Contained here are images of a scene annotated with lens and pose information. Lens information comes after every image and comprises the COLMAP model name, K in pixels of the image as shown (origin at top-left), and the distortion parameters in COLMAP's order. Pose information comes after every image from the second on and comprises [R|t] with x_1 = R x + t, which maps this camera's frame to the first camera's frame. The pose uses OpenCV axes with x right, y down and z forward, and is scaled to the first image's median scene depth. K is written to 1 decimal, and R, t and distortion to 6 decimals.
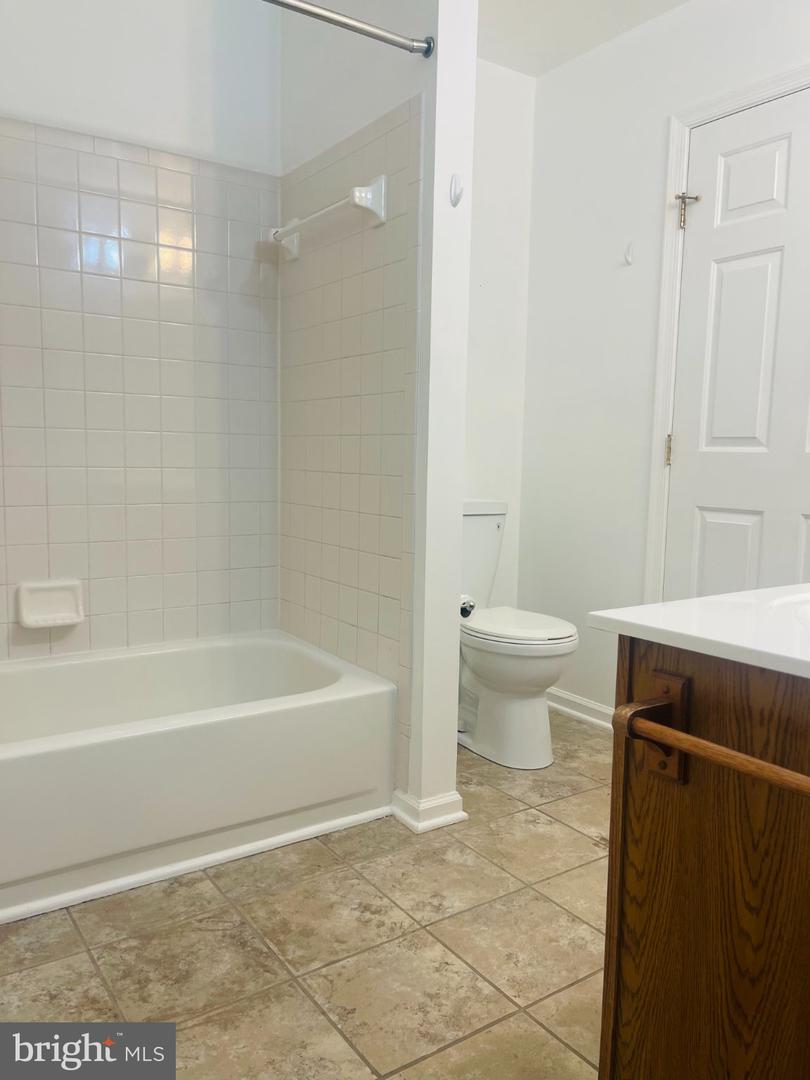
lens RADIAL K [[817.5, 0, 405.7], [0, 817.5, 541.7], [0, 0, 1]] dist [-0.015150, -0.011282]
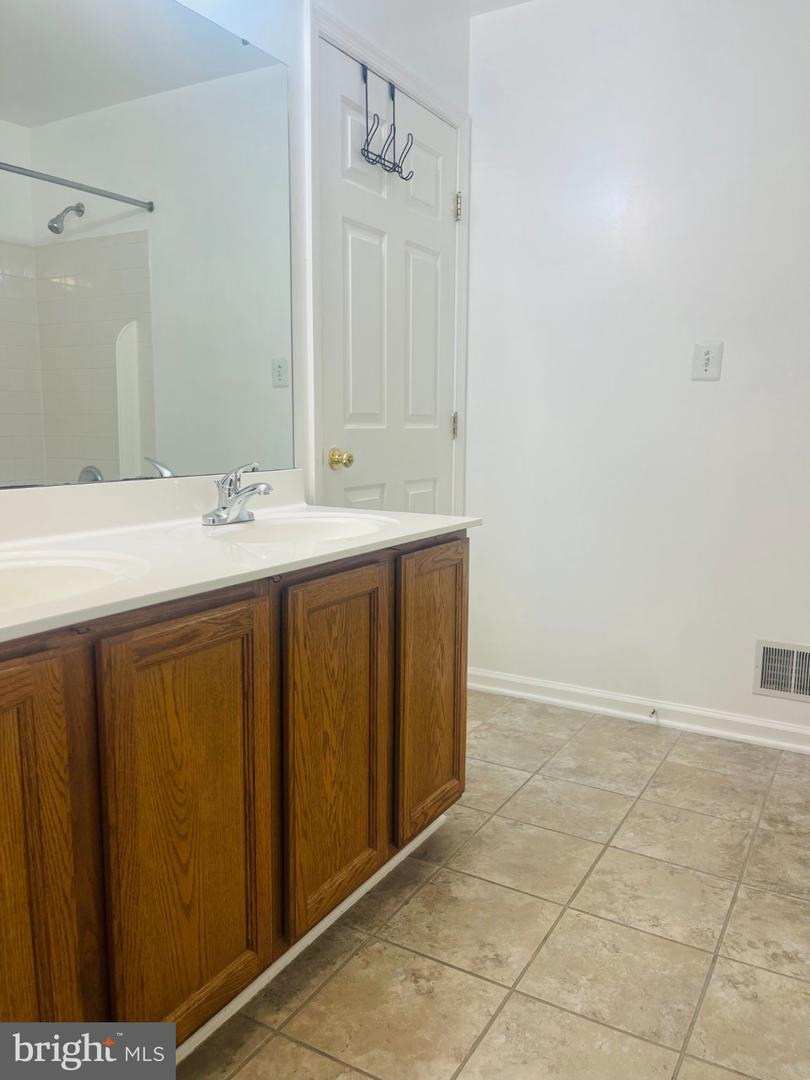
lens RADIAL K [[817.5, 0, 404.7], [0, 817.5, 540.6], [0, 0, 1]] dist [-0.015150, -0.011282]
pose [[-0.905009, 0.047530, -0.422729, 0.780162], [-0.058848, 0.970195, 0.235070, -0.206459], [0.421303, 0.237617, -0.875238, 1.682269]]
